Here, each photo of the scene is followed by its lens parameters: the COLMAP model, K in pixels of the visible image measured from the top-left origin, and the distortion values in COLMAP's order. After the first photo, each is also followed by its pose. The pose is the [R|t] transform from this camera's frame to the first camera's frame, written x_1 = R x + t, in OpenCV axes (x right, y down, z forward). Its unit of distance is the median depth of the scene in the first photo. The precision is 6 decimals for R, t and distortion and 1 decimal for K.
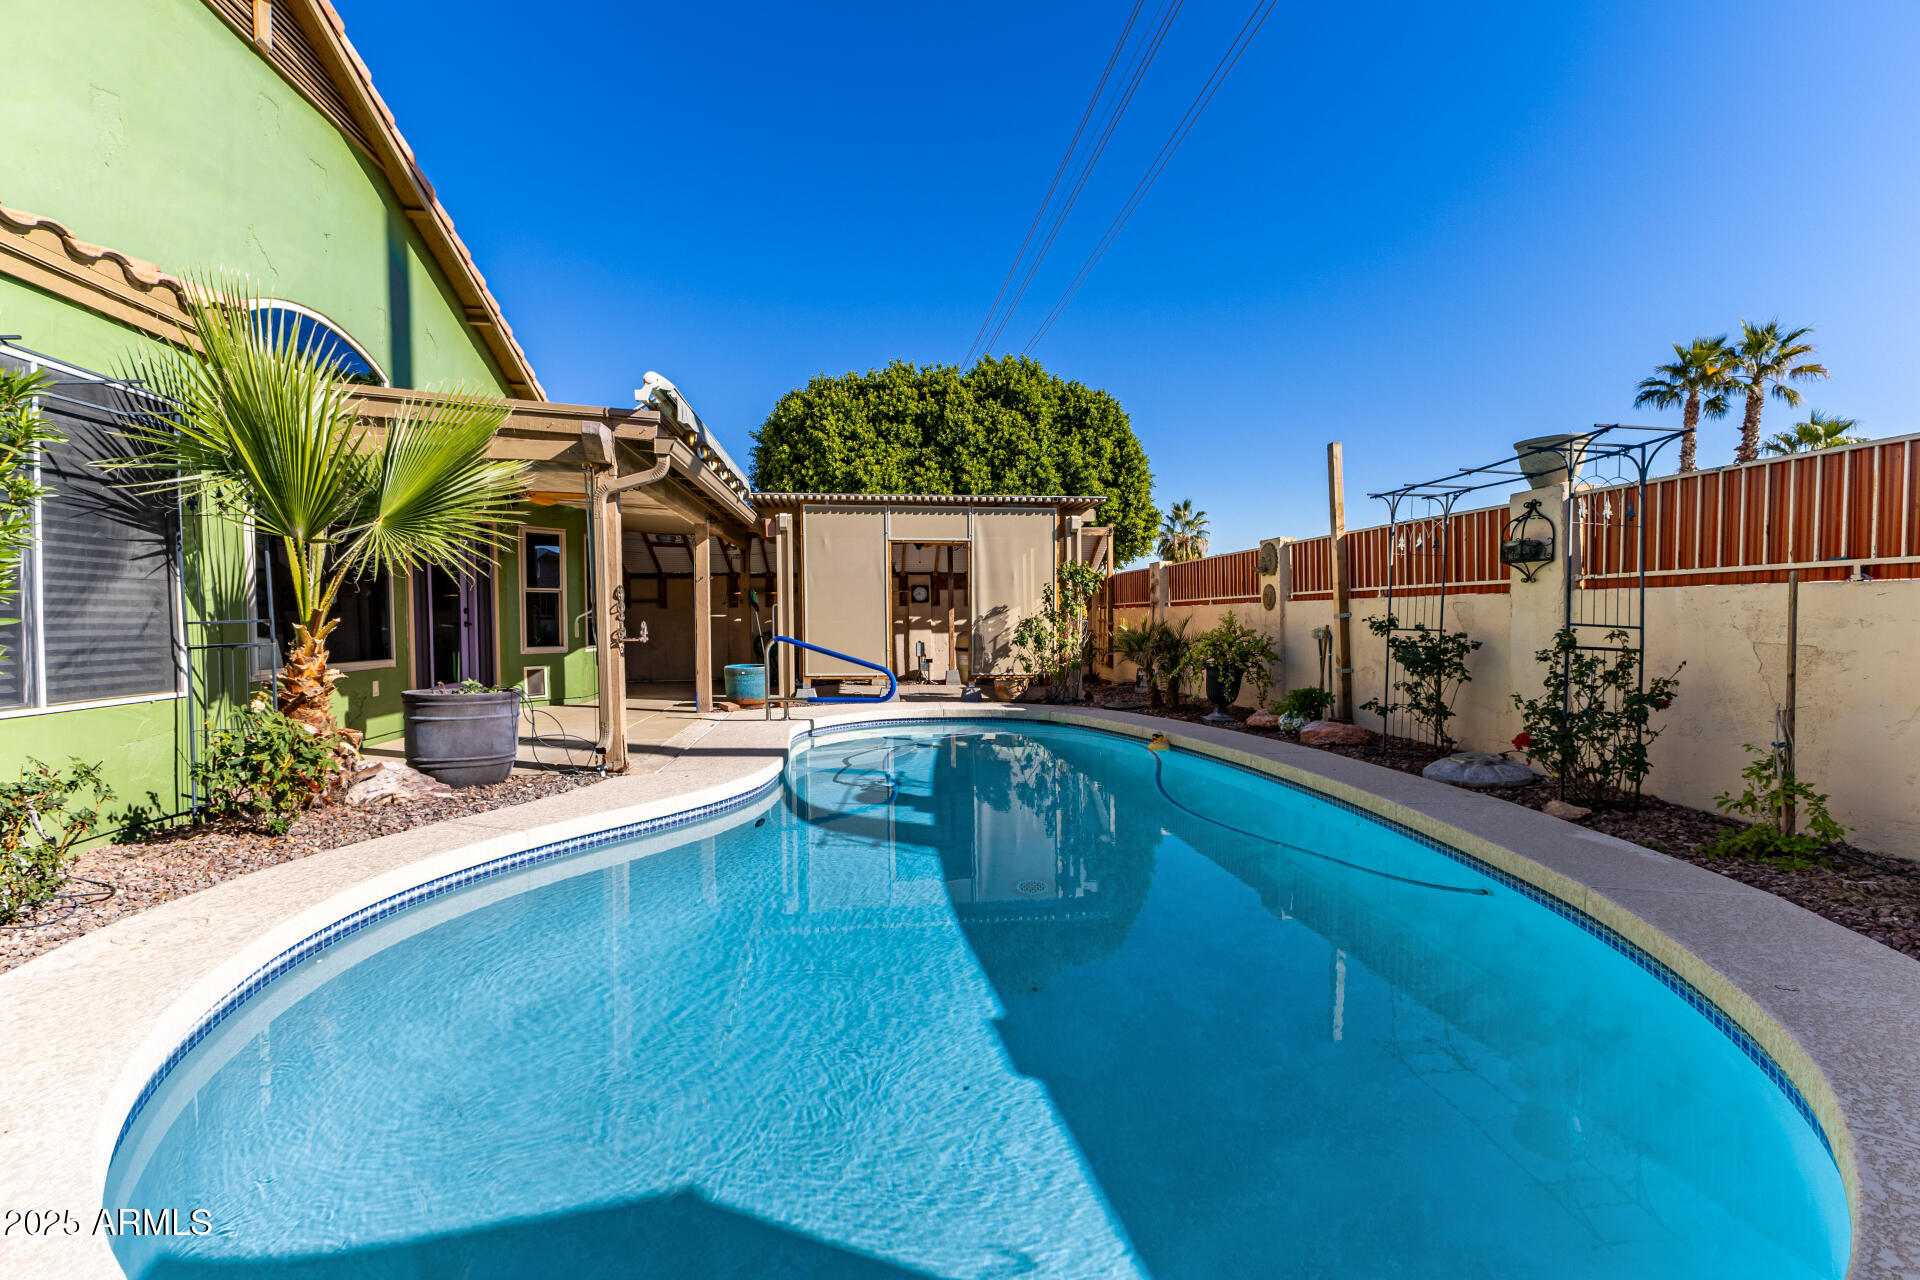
lens RADIAL K [[836.5, 0, 960.0], [0, 836.5, 640.0], [0, 0, 1]] dist [0.001276, -0.000215]
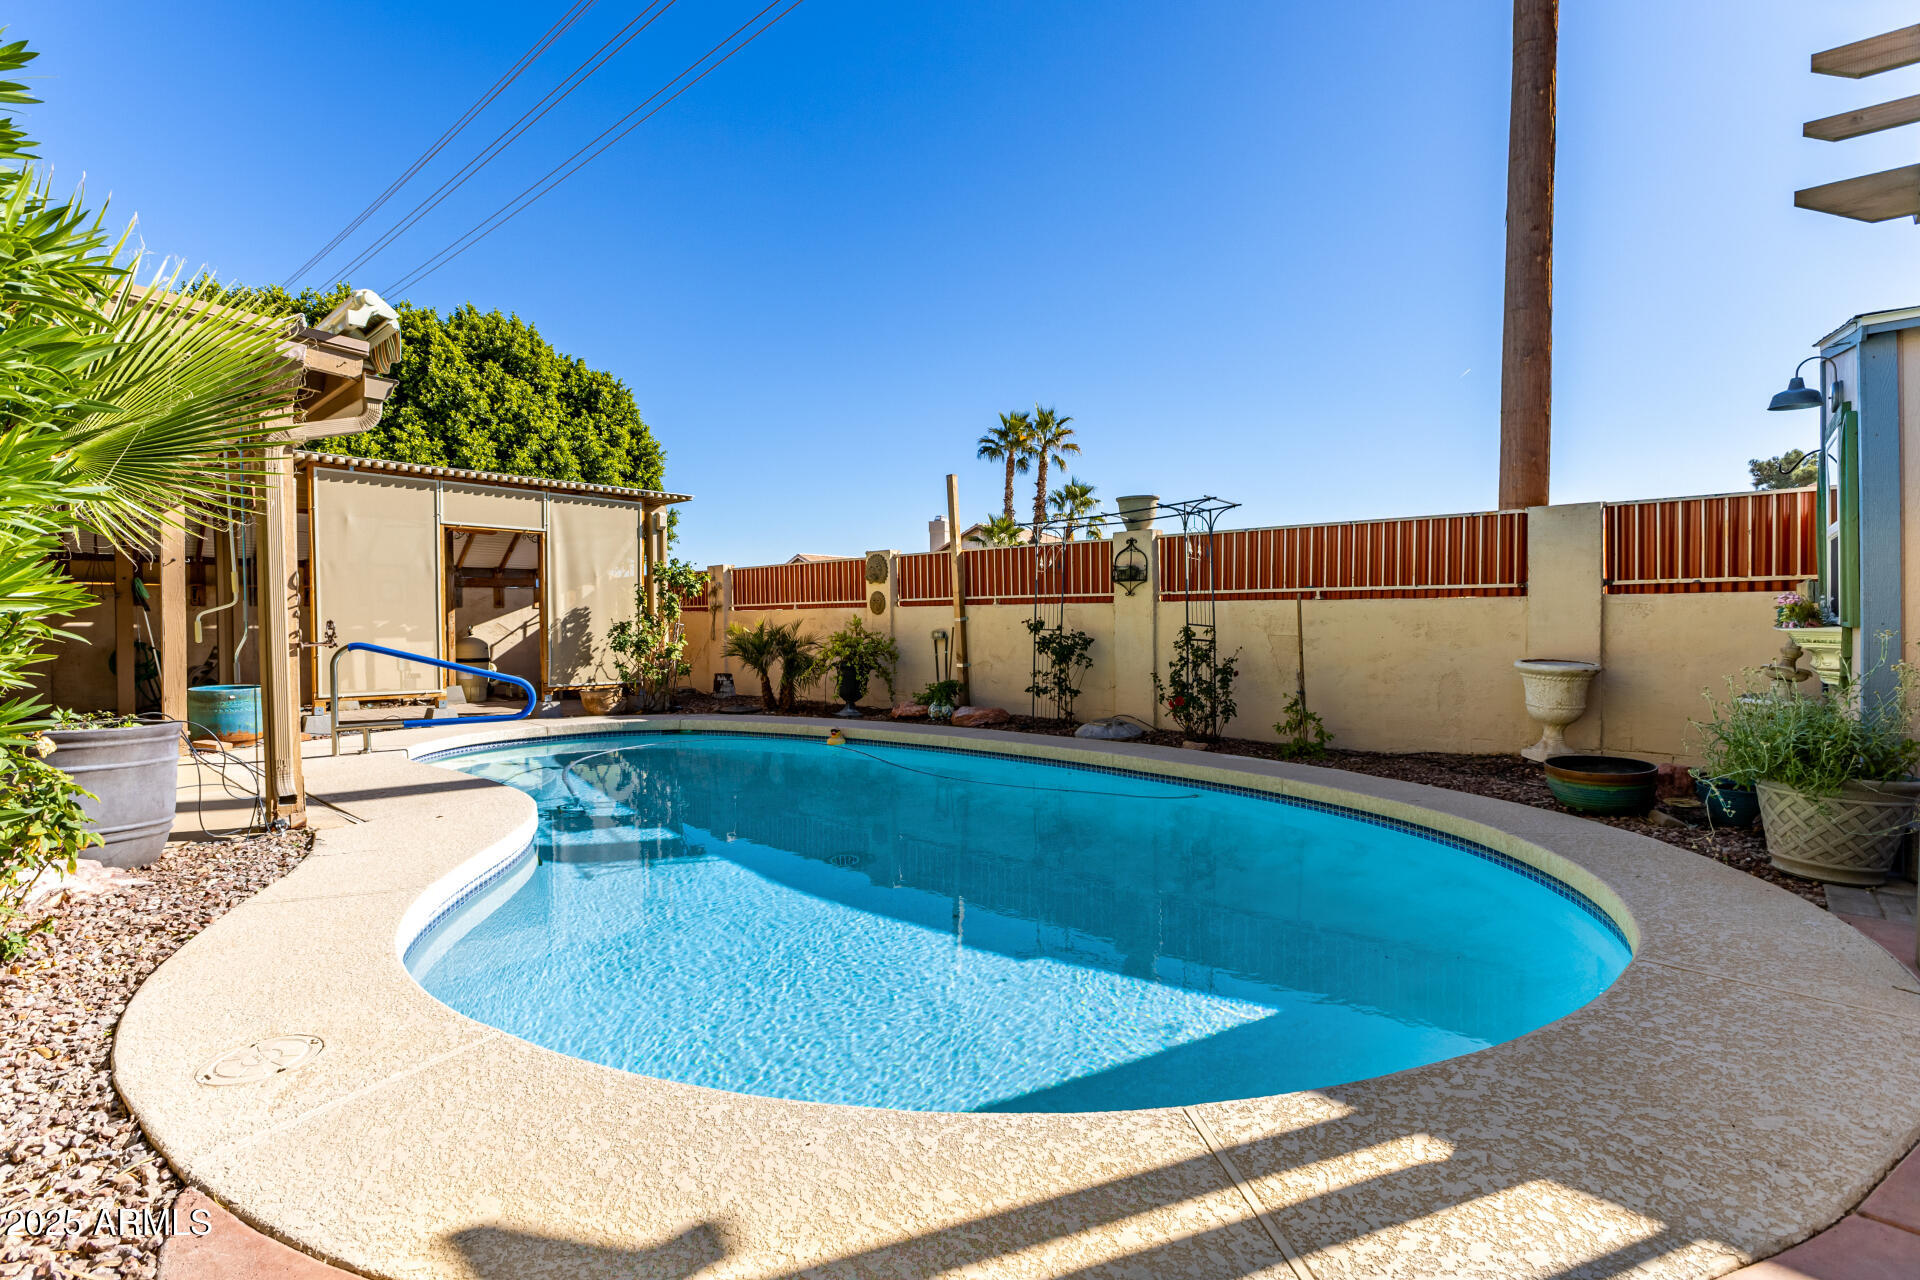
lens RADIAL K [[909.1, 0, 960.0], [0, 909.1, 640.0], [0, 0, 1]] dist [-0.020713, 0.000010]
pose [[0.741714, -0.008693, 0.670660, -0.297799], [0.016503, 0.999850, -0.005292, 0.005272], [-0.670513, 0.014993, 0.741746, 0.024708]]
